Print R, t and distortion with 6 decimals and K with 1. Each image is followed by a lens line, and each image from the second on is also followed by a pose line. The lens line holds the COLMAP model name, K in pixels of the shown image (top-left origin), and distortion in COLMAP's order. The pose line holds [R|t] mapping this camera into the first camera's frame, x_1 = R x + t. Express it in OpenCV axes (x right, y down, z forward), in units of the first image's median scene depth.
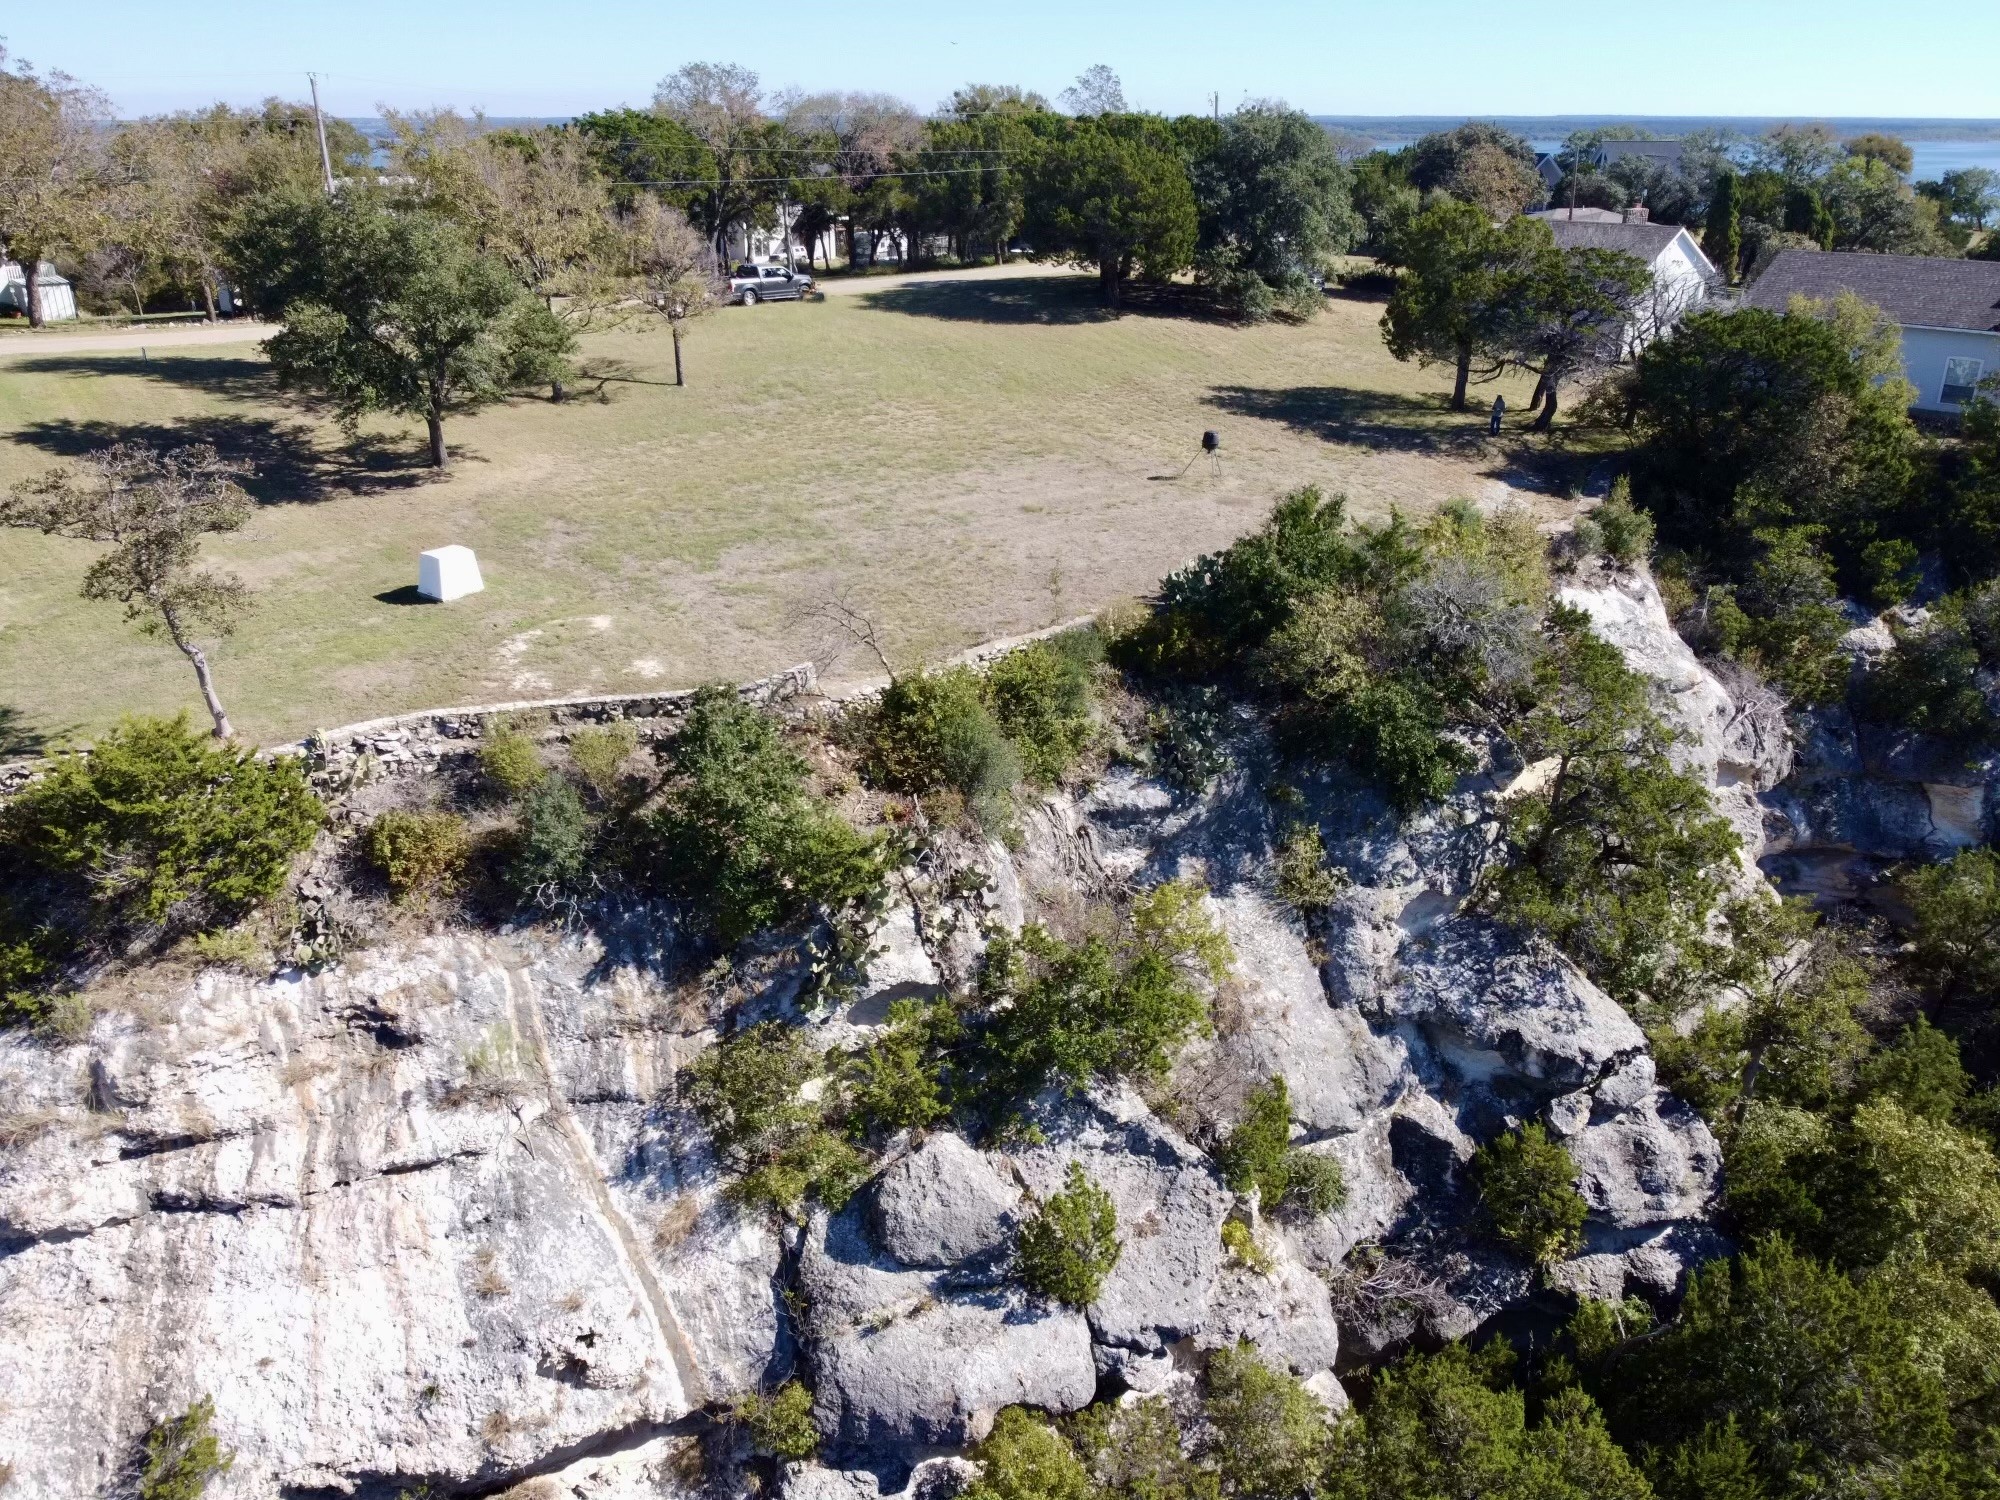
lens RADIAL K [[1472.5, 0, 1000.2], [0, 1472.5, 746.4], [0, 0, 1]] dist [-0.019666, 0.007902]
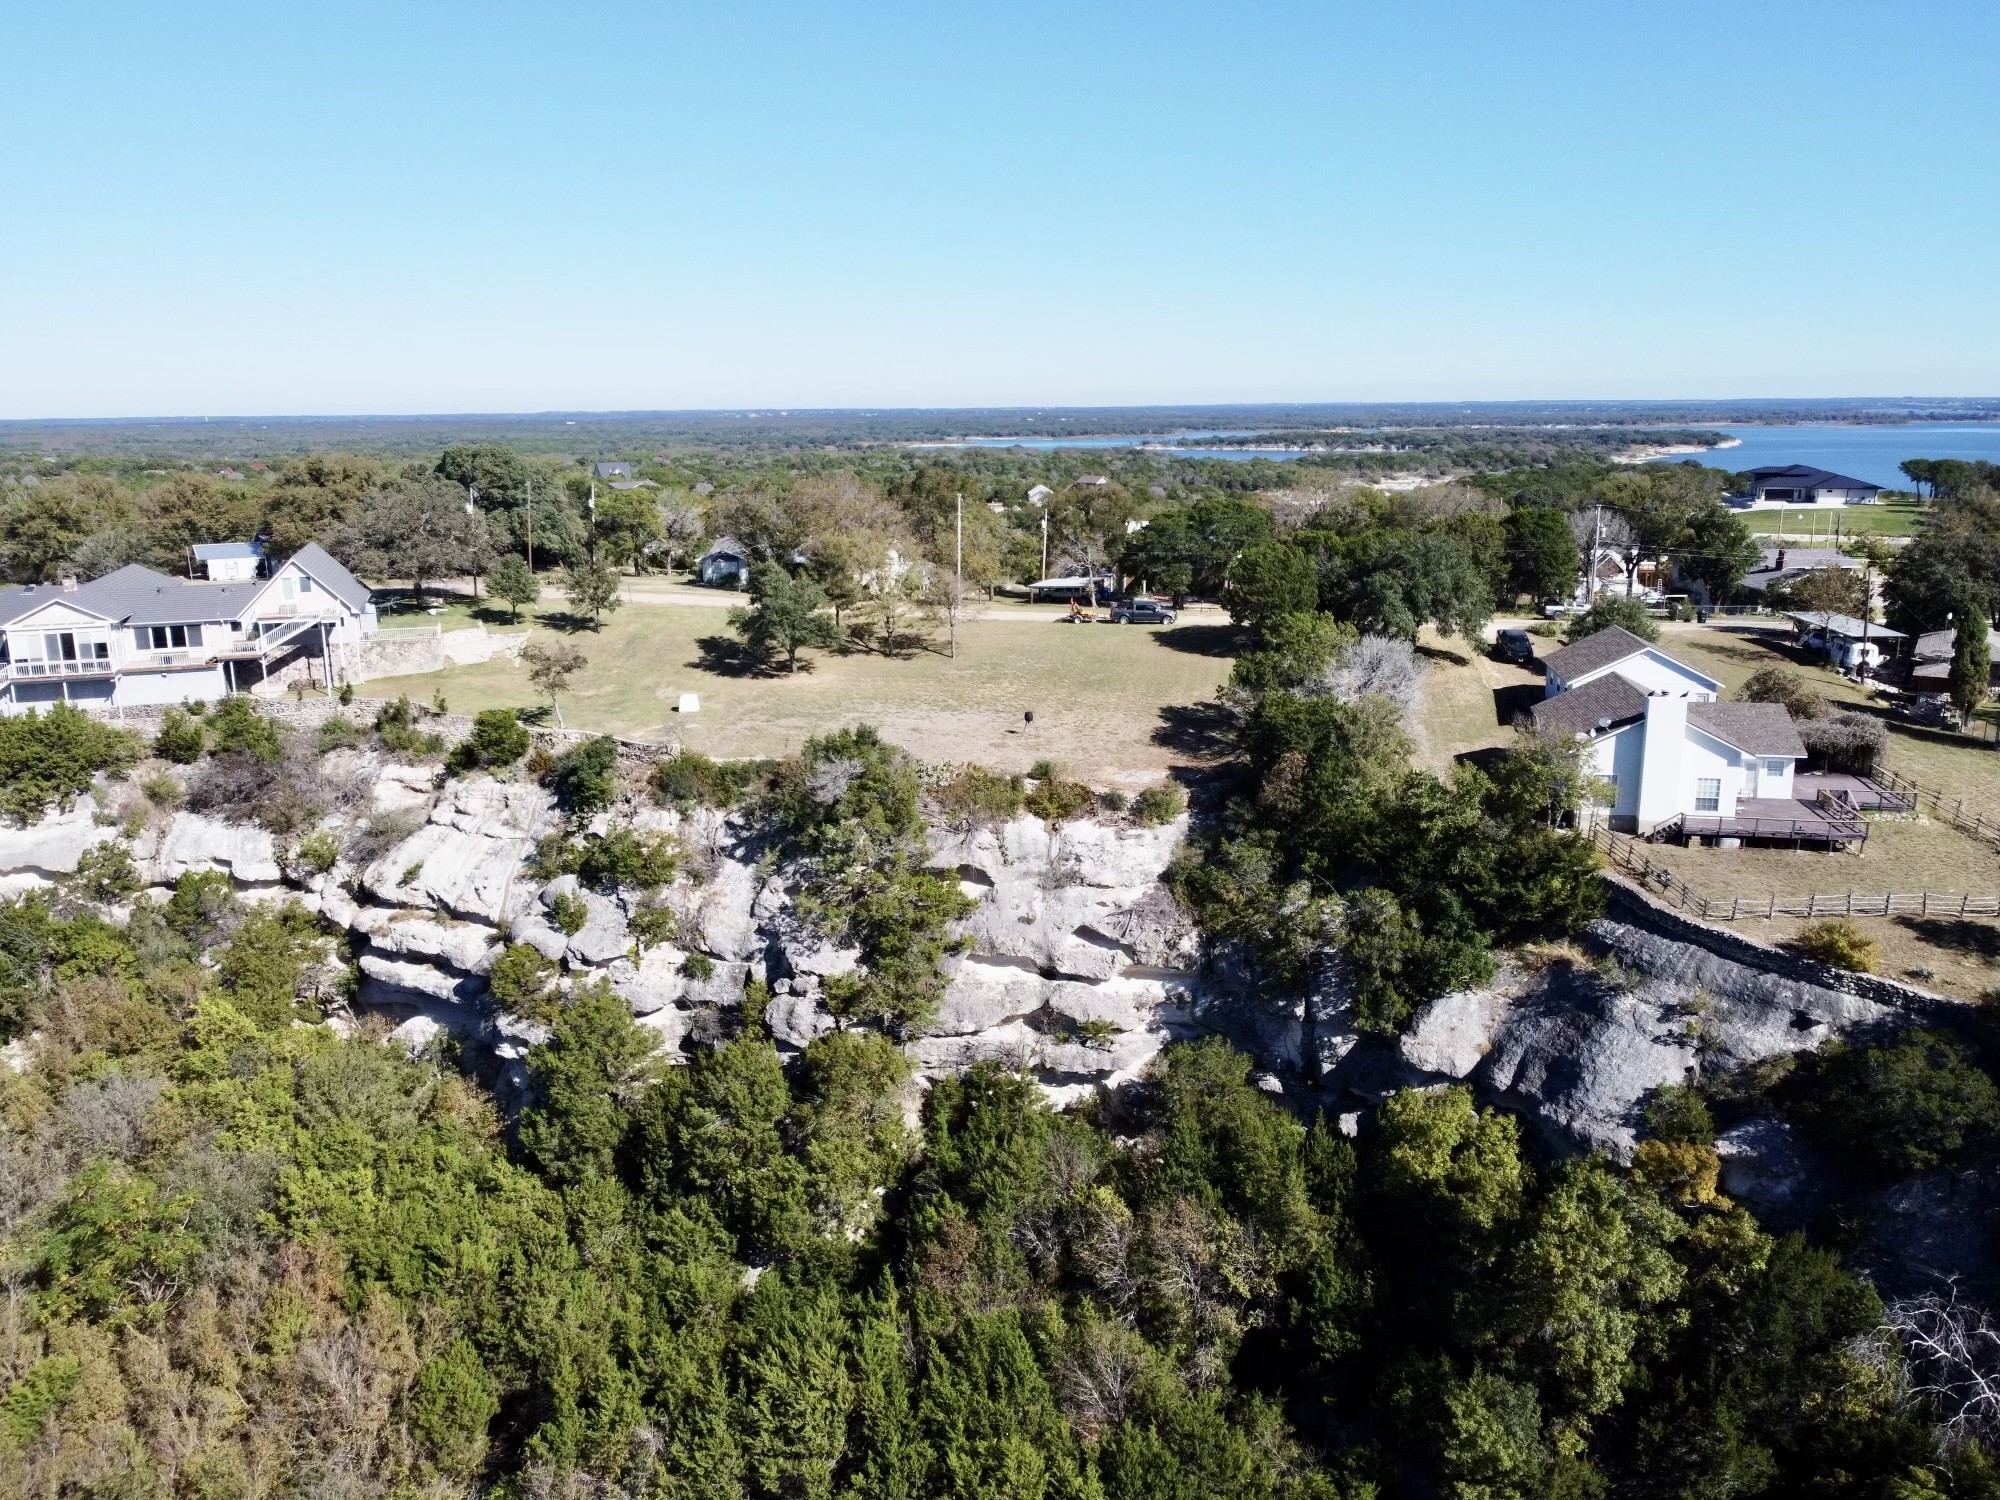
lens RADIAL K [[1472.5, 0, 997.7], [0, 1472.5, 751.0], [0, 0, 1]] dist [-0.019666, 0.007902]
pose [[0.610312, 0.178606, -0.771764, 2.427843], [-0.295101, 0.955387, -0.012265, -0.190826], [0.735143, 0.235234, 0.635791, -0.353132]]
